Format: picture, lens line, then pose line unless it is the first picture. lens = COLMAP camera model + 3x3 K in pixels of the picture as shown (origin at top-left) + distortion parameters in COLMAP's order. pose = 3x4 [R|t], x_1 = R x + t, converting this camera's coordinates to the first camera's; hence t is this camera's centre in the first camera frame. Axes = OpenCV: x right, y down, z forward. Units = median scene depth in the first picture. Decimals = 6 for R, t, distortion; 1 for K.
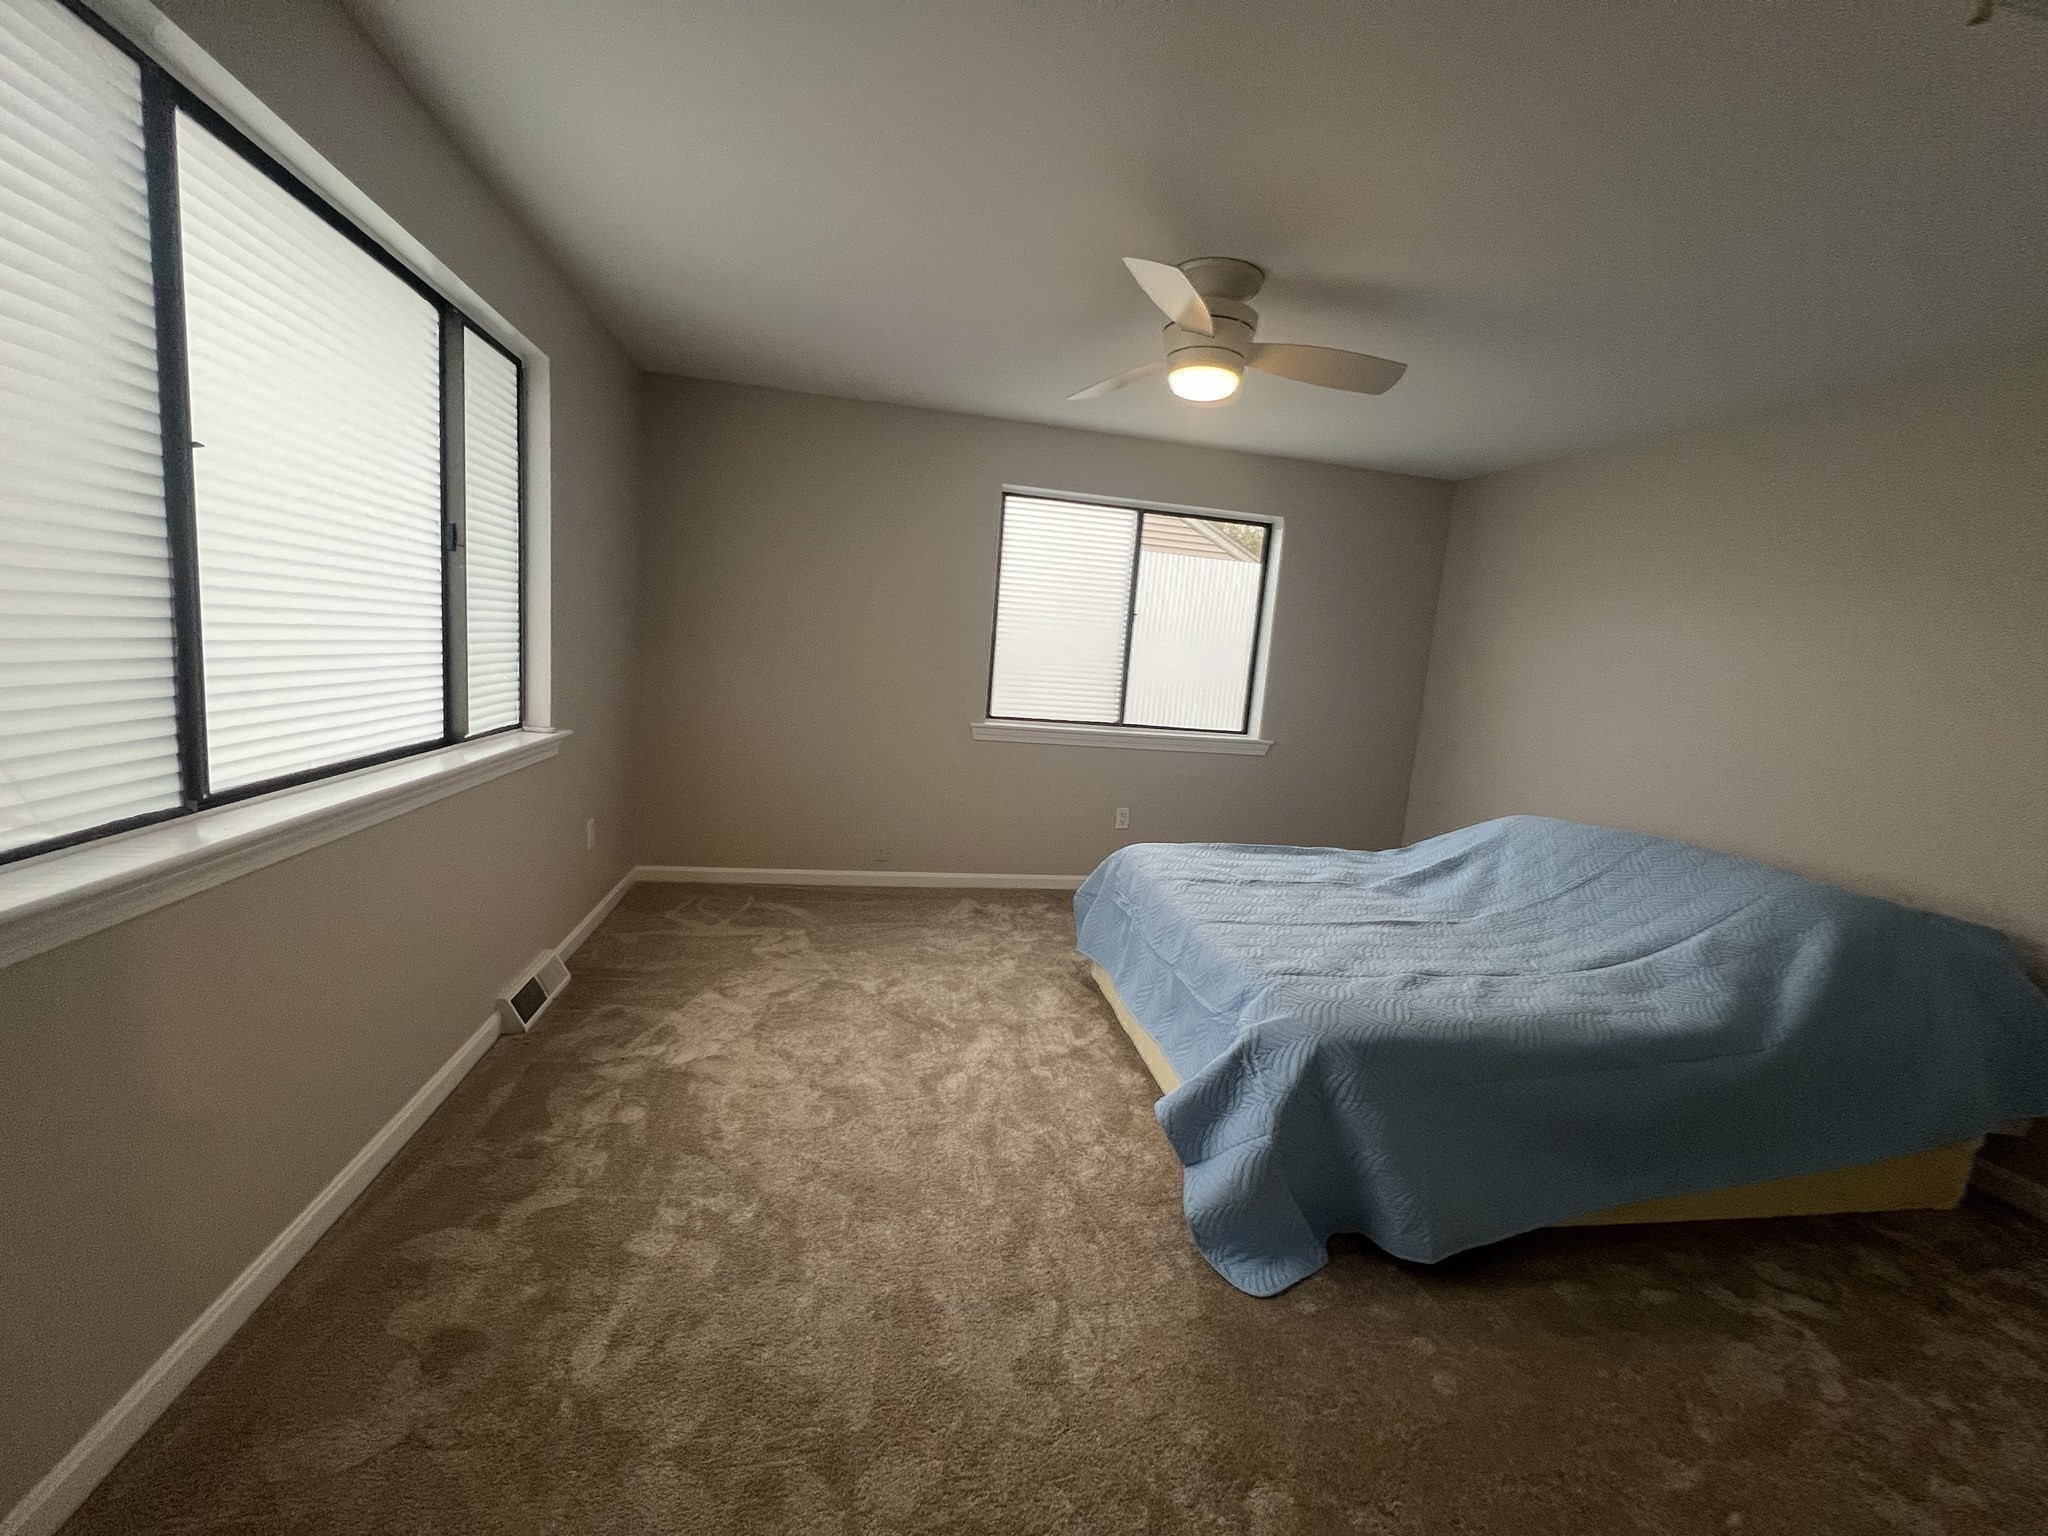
lens RADIAL K [[824.9, 0, 1027.2], [0, 824.9, 763.7], [0, 0, 1]] dist [-0.000505, -0.000102]
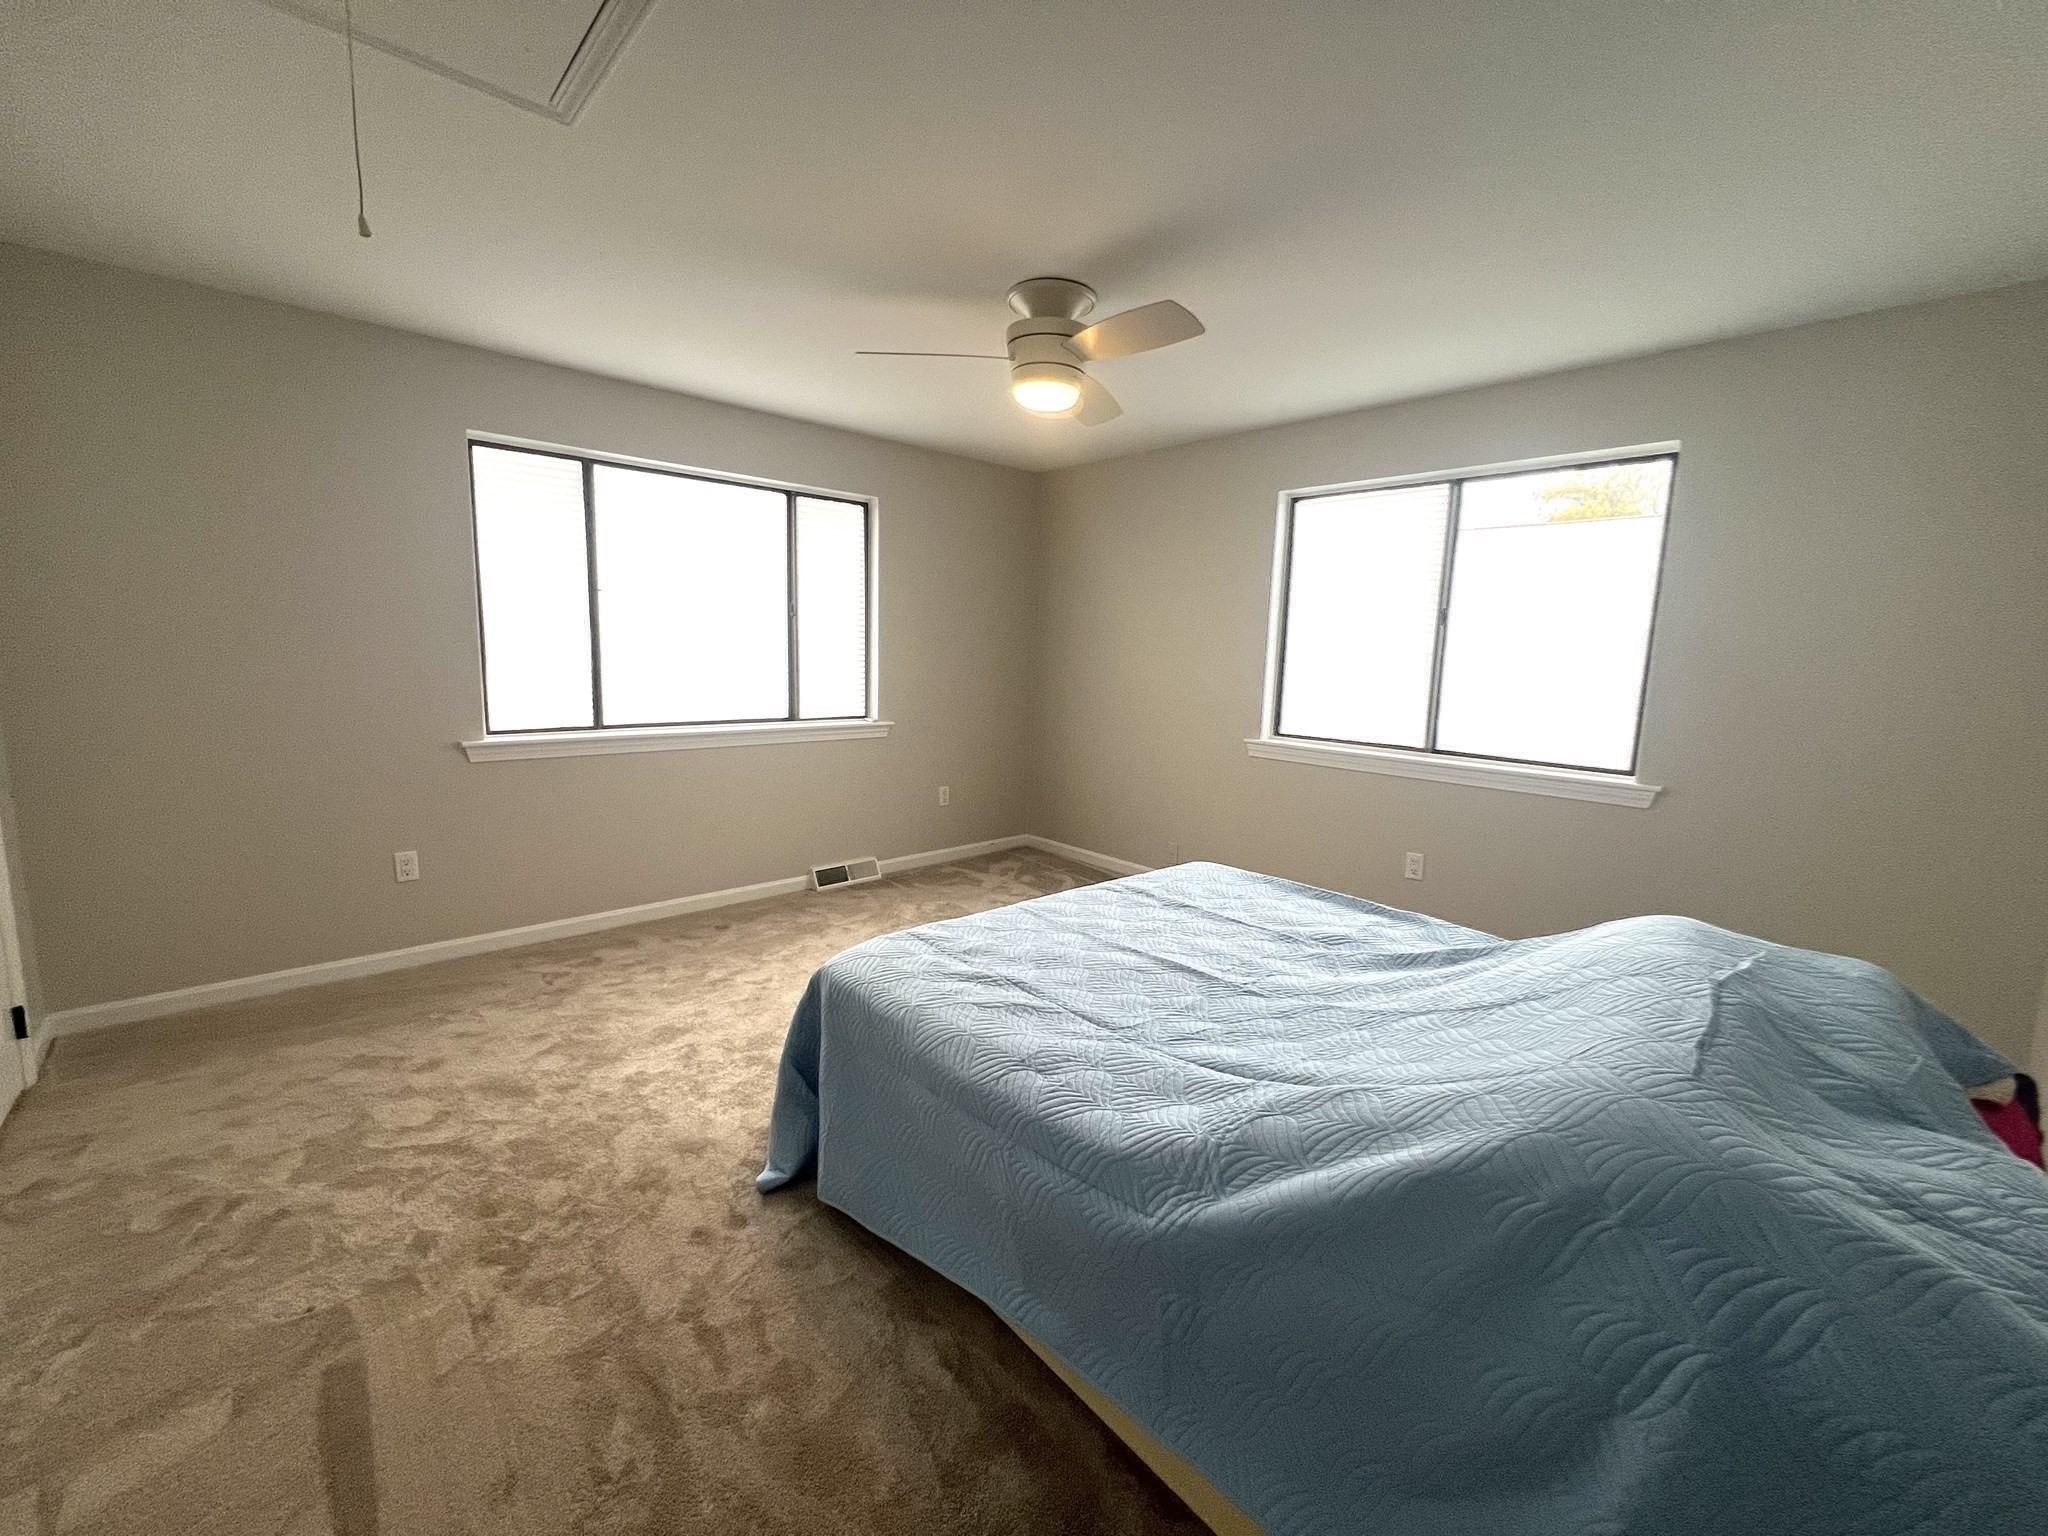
lens RADIAL K [[824.9, 0, 1029.0], [0, 824.9, 764.2], [0, 0, 1]] dist [-0.000505, -0.000102]
pose [[0.516150, 0.056662, -0.854622, 1.125937], [-0.105783, 0.994387, 0.002041, 0.010831], [0.849941, 0.089351, 0.519246, 0.470494]]
